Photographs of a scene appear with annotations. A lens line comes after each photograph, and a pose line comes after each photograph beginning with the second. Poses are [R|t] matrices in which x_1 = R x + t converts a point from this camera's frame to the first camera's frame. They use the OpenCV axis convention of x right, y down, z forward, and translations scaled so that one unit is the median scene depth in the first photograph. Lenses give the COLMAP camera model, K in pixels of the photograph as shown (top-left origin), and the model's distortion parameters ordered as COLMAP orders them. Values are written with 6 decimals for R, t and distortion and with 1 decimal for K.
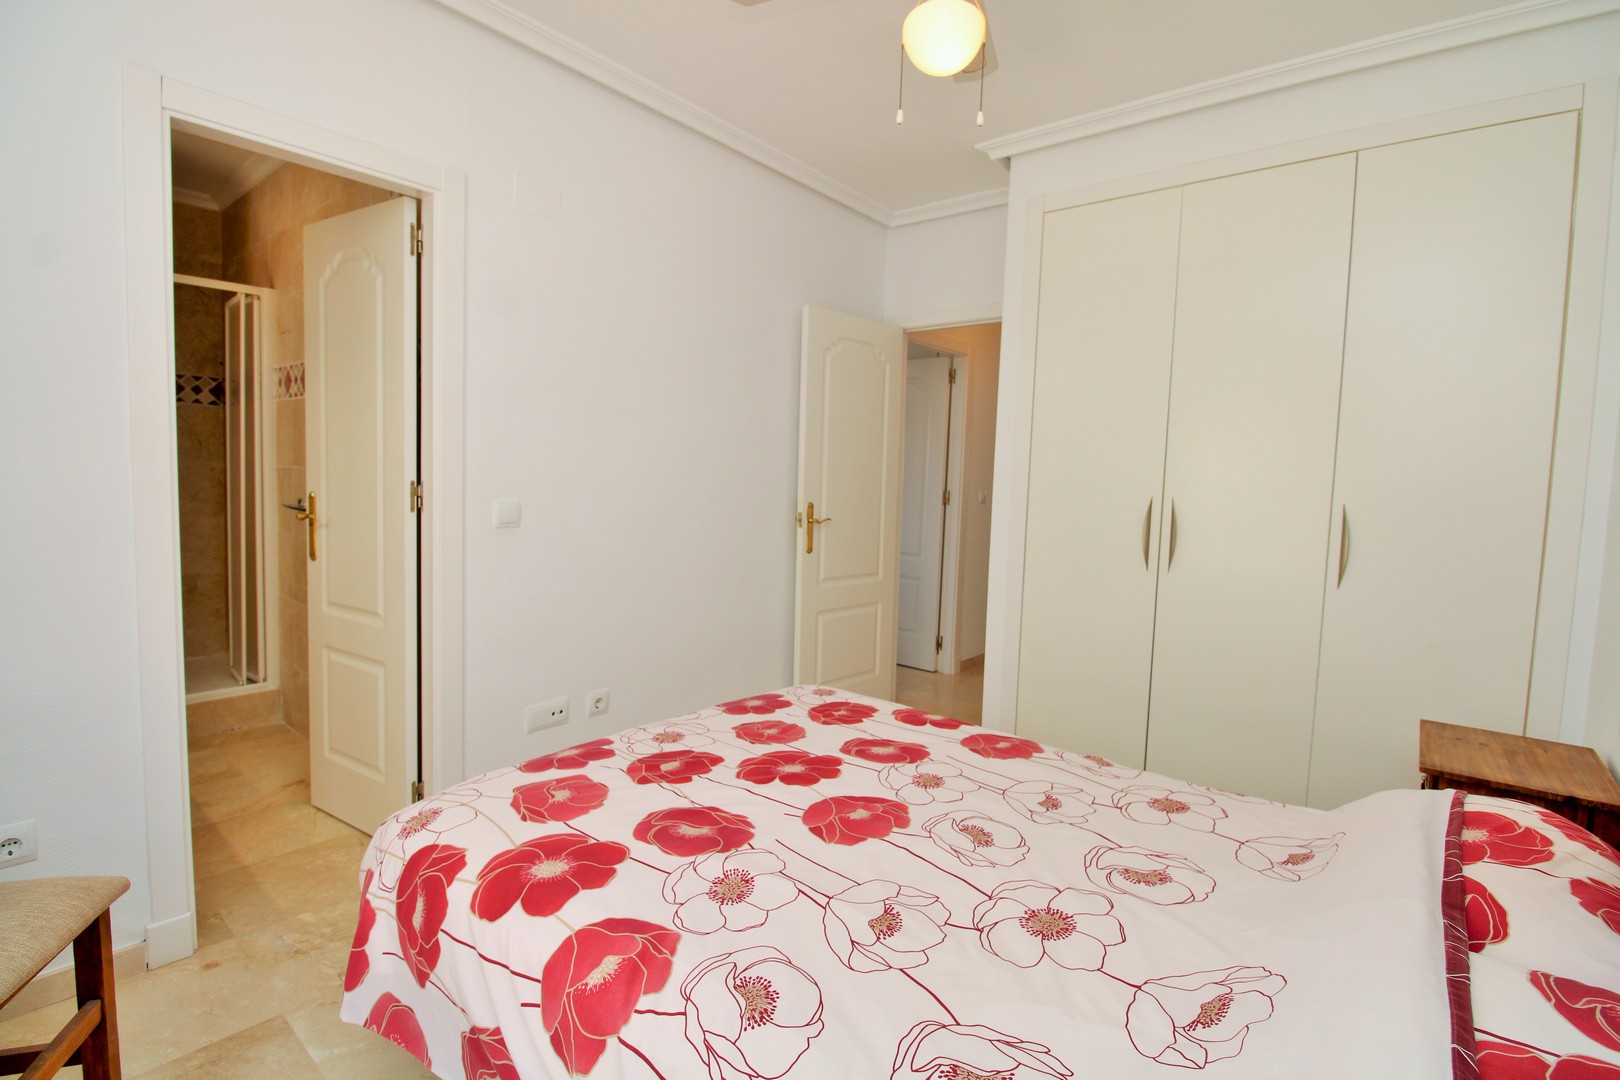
lens RADIAL K [[745.5, 0, 809.2], [0, 745.5, 527.9], [0, 0, 1]] dist [-0.001951, -0.015042]
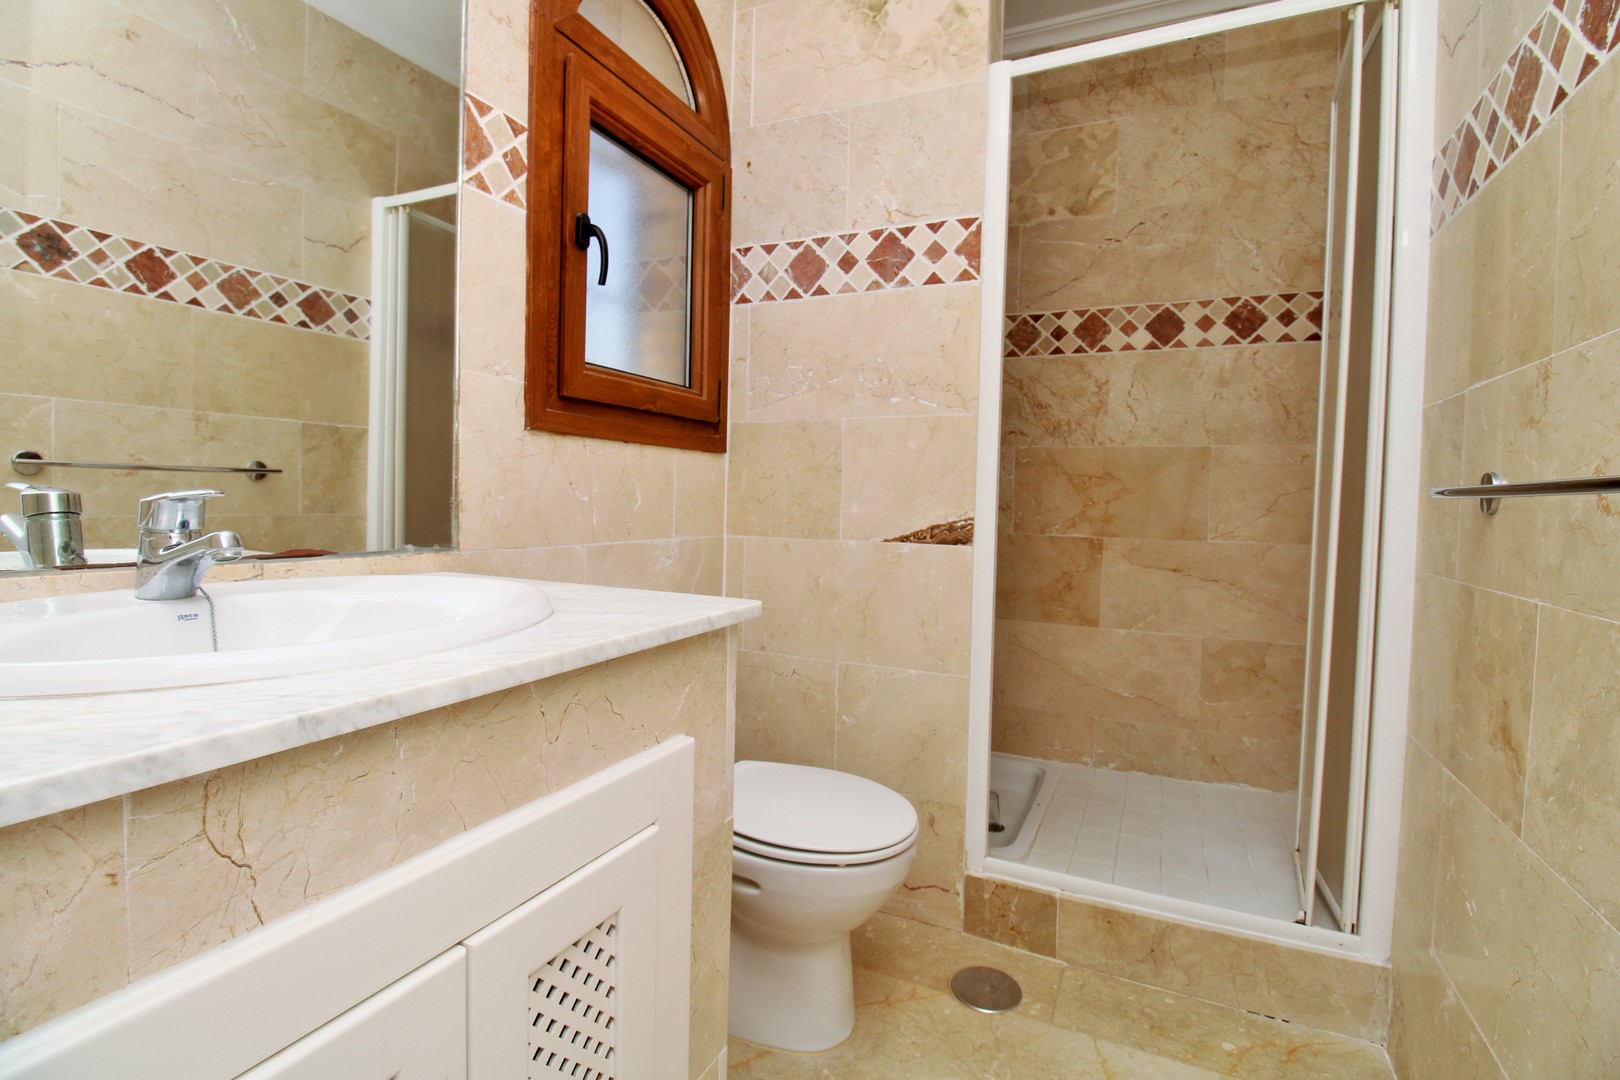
lens RADIAL K [[745.5, 0, 809.2], [0, 745.5, 527.9], [0, 0, 1]] dist [-0.001951, -0.015042]
pose [[0.242003, 0.007007, -0.970250, -0.412252], [-0.079197, 0.996780, -0.012555, 0.011782], [0.967038, 0.079879, 0.241778, 0.589052]]
